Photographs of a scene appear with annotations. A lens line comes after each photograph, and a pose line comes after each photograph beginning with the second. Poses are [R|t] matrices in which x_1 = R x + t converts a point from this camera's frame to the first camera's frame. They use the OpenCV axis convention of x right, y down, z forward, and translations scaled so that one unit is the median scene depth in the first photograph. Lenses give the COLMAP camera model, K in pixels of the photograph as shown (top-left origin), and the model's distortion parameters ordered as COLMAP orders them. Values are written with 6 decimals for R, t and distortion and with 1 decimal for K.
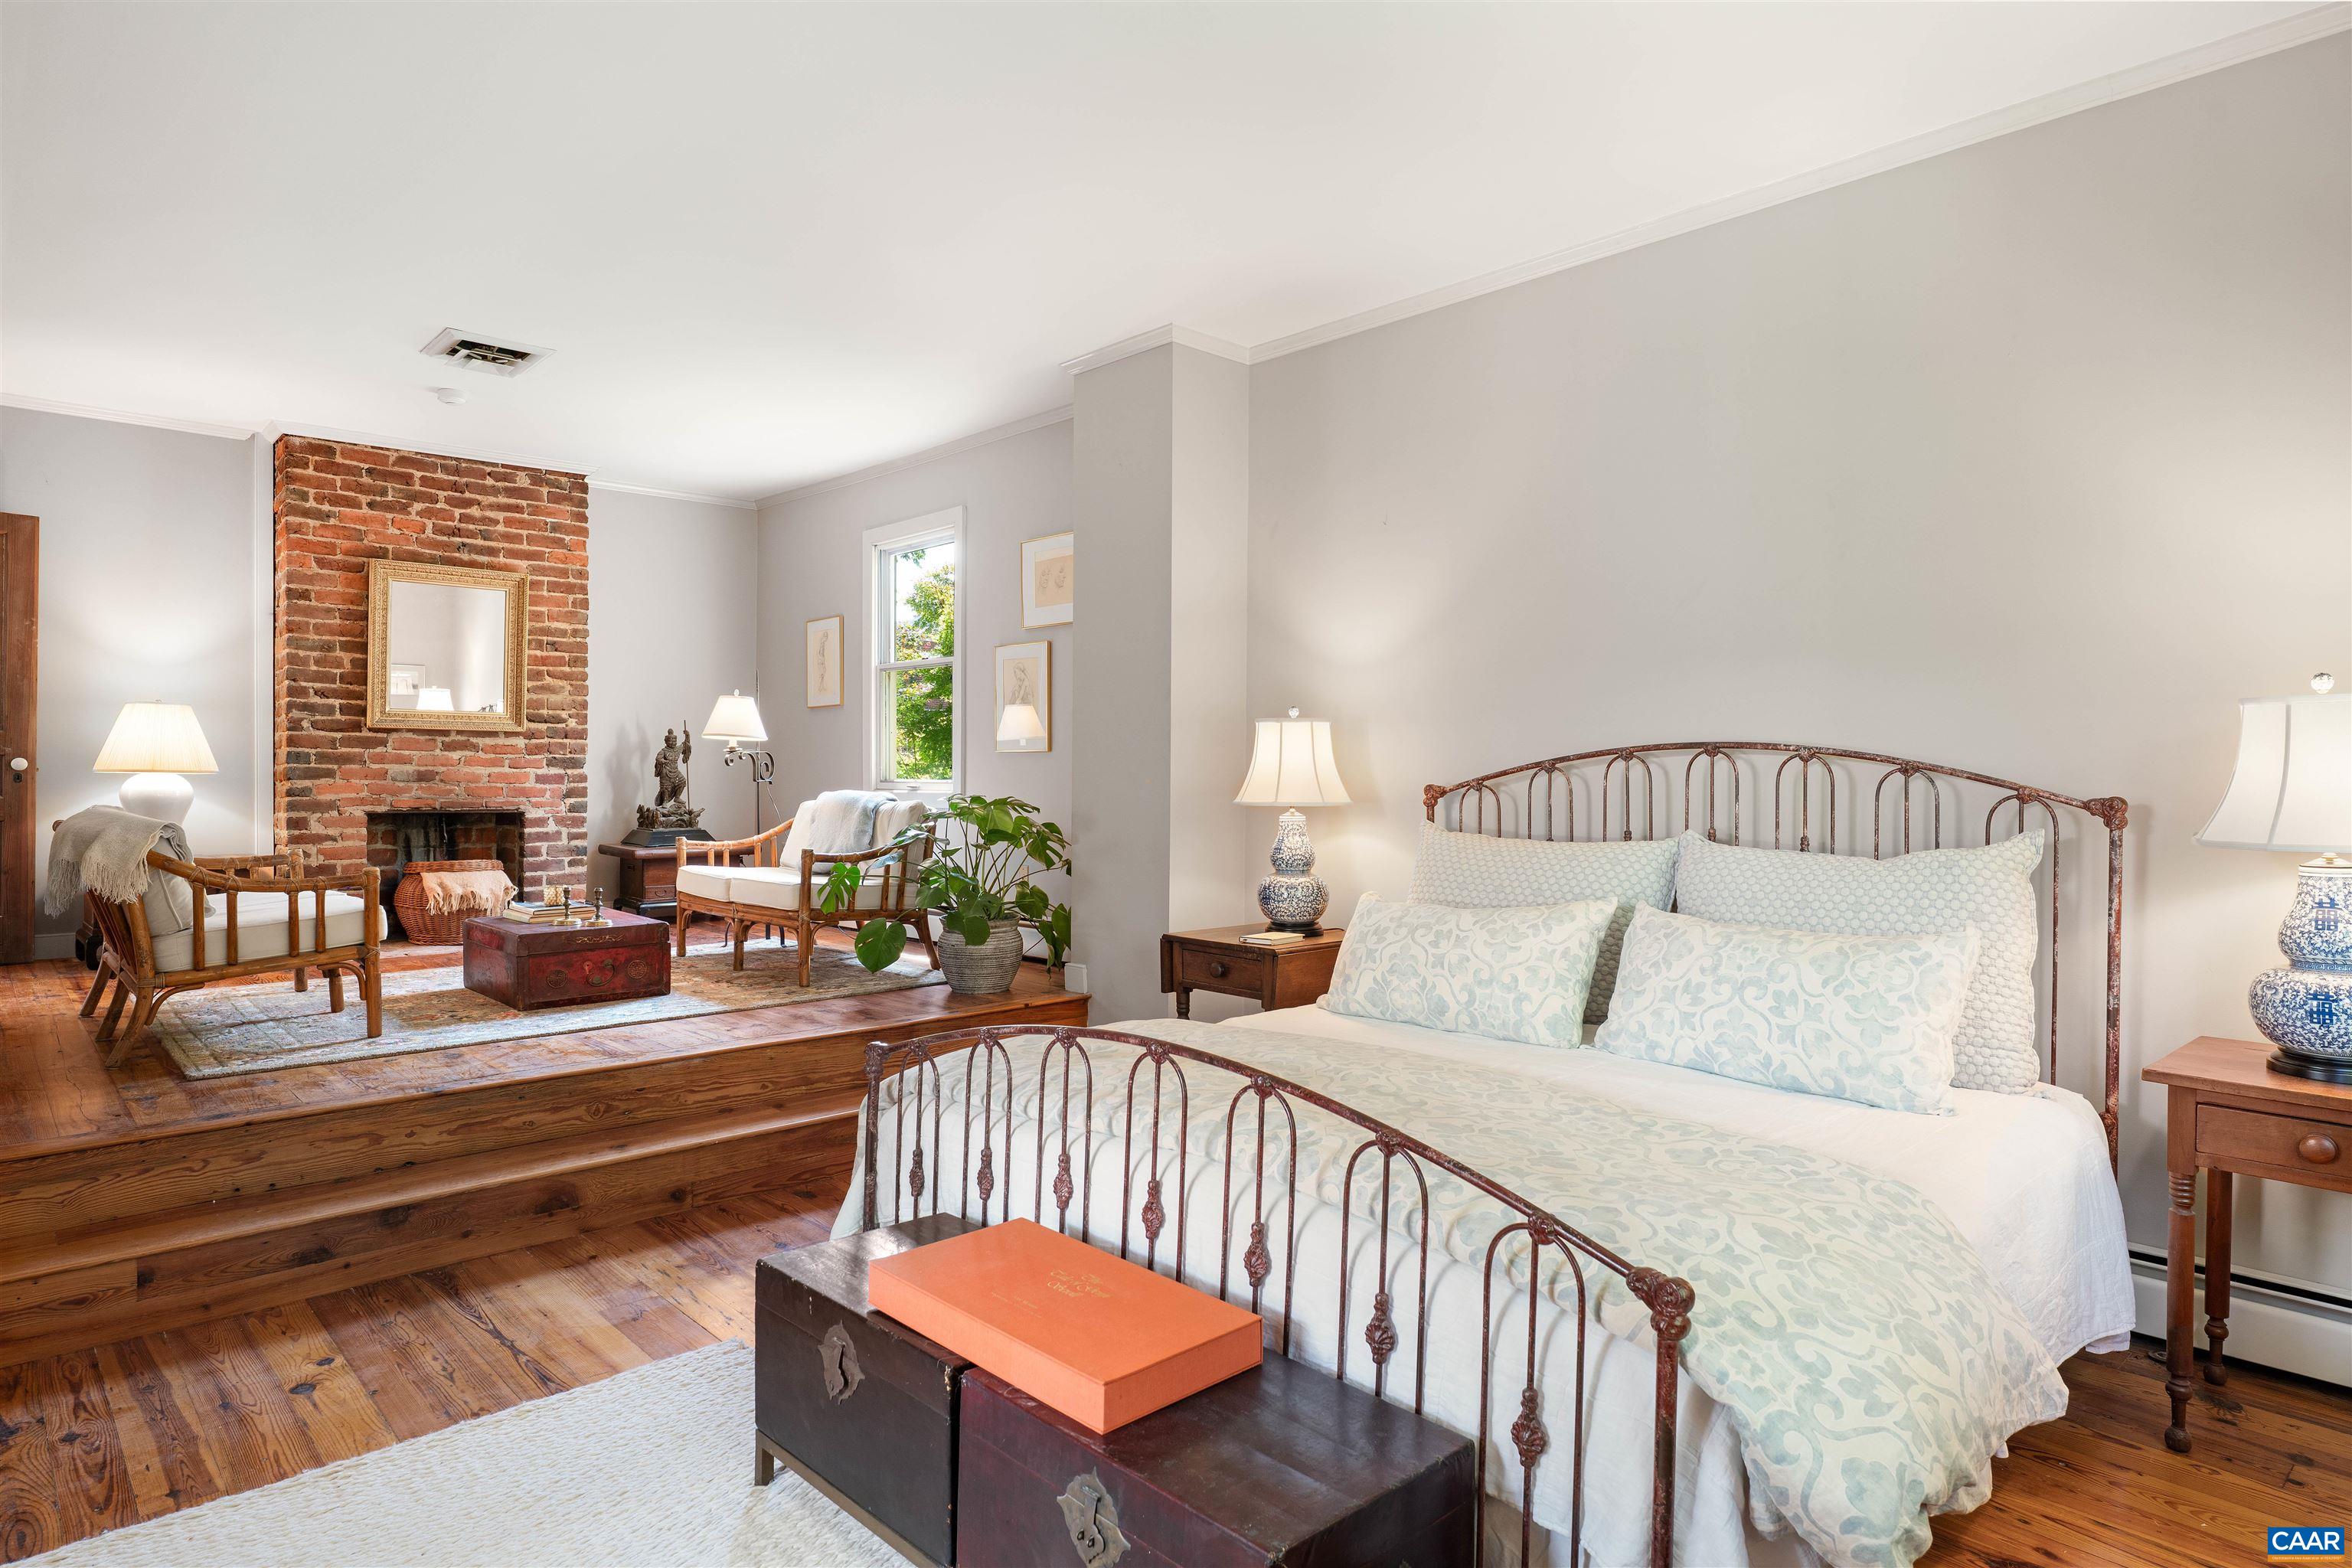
lens RADIAL K [[1344.3, 0, 1181.4], [0, 1344.3, 765.6], [0, 0, 1]] dist [0.002204, -0.000302]
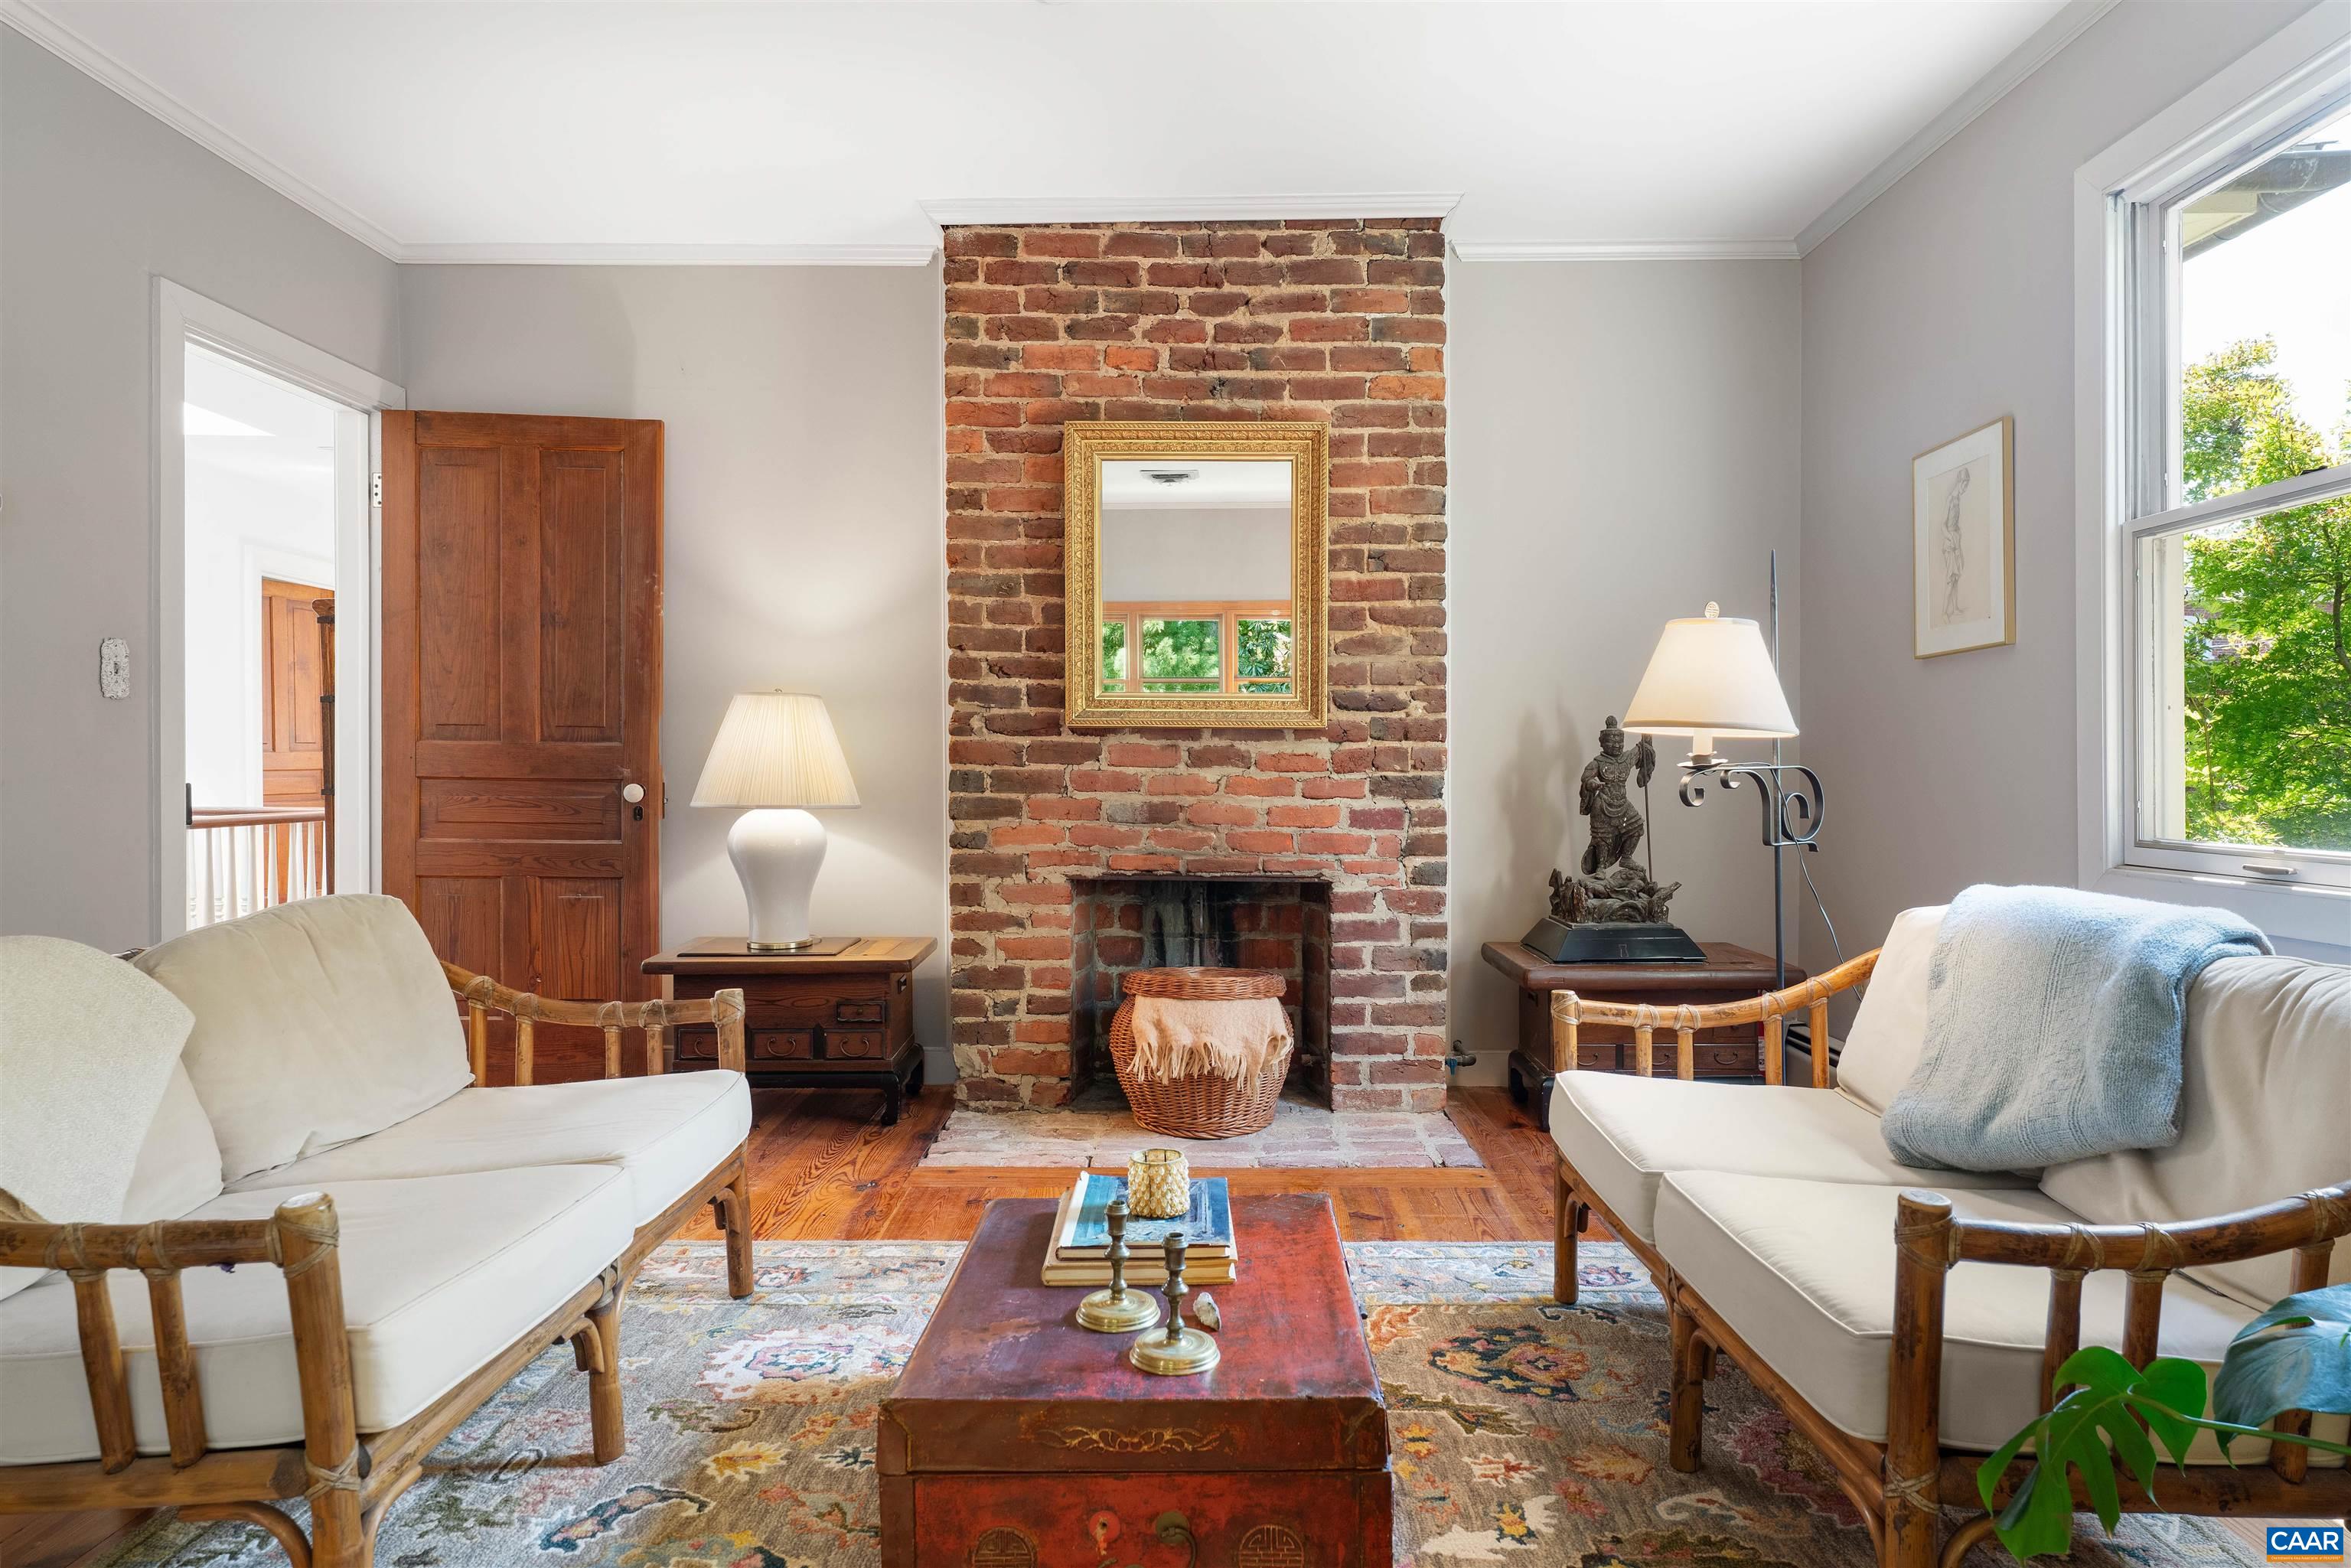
lens RADIAL K [[1384.4, 0, 1203.4], [0, 1384.4, 767.0], [0, 0, 1]] dist [0.000906, 0.000124]
pose [[0.735048, -0.003782, -0.678005, -0.168246], [0.005267, 0.999986, 0.000133, -0.011080], [0.677995, -0.003669, 0.735058, 0.600798]]
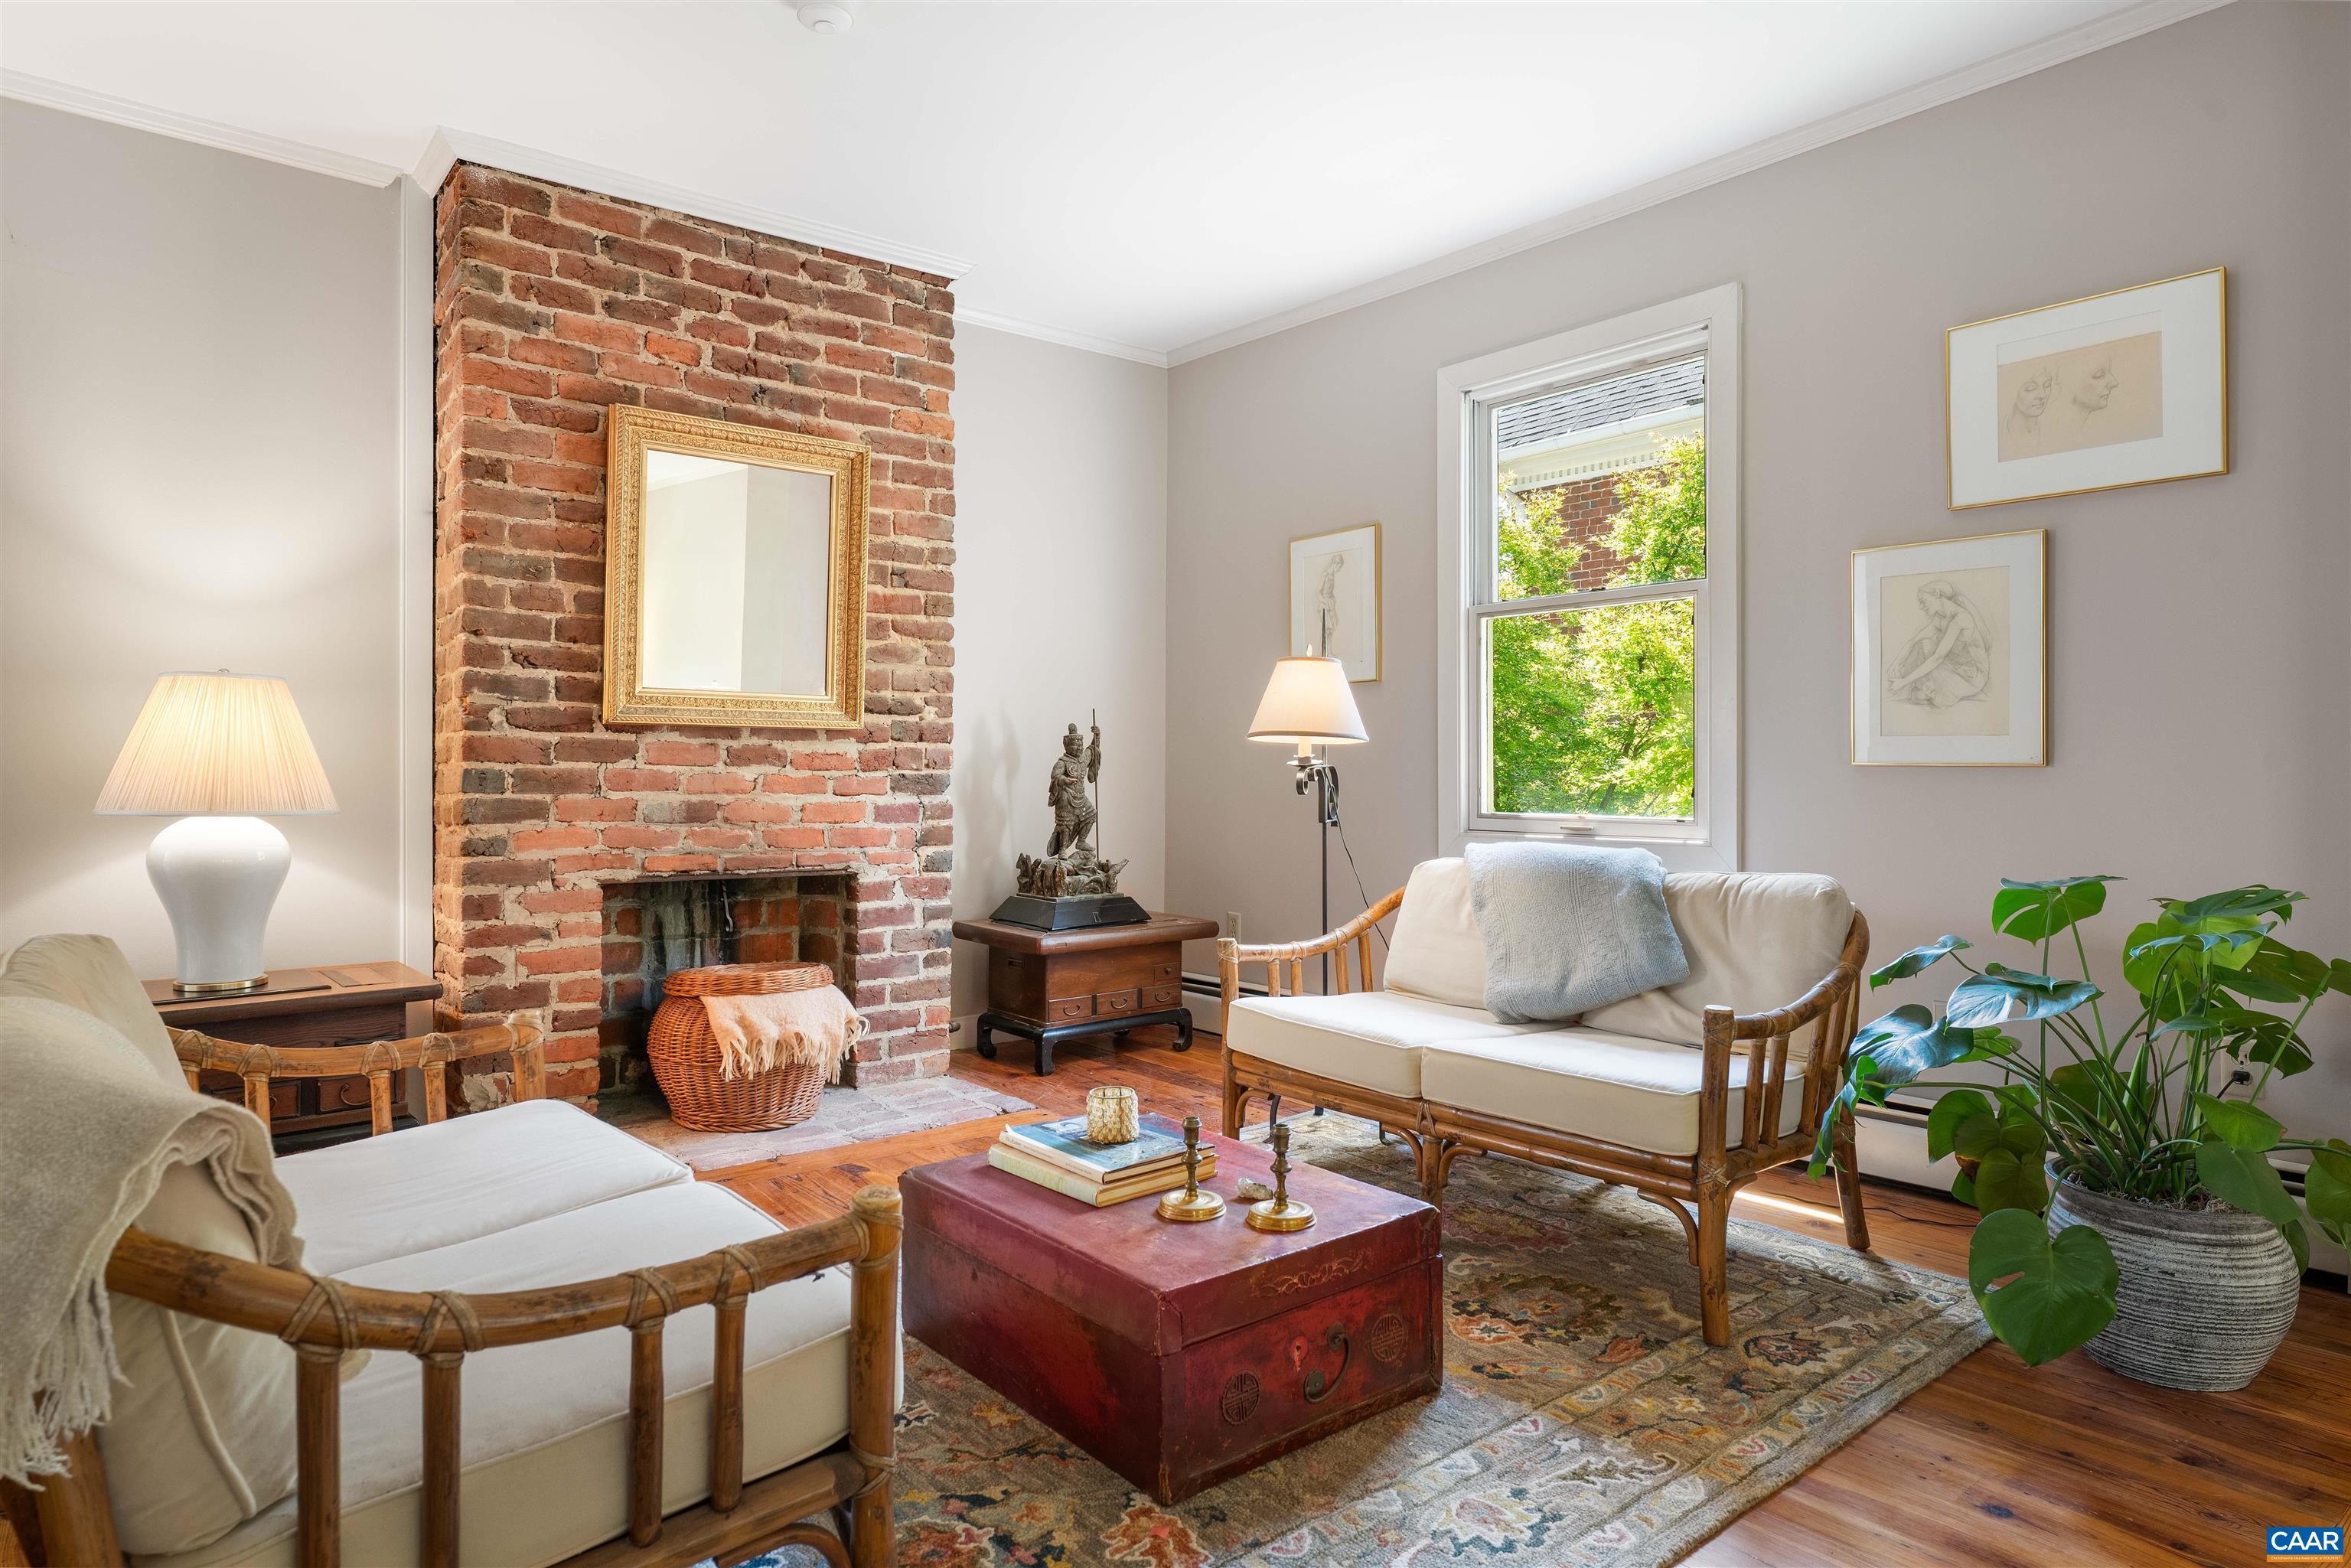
lens RADIAL K [[1361.0, 0, 1167.2], [0, 1361.0, 751.4], [0, 0, 1]] dist [0.001750, -0.000245]
pose [[0.998257, -0.004059, -0.058871, -0.343392], [0.003563, 0.999957, -0.008541, -0.011464], [0.058903, 0.008316, 0.998229, 0.465206]]
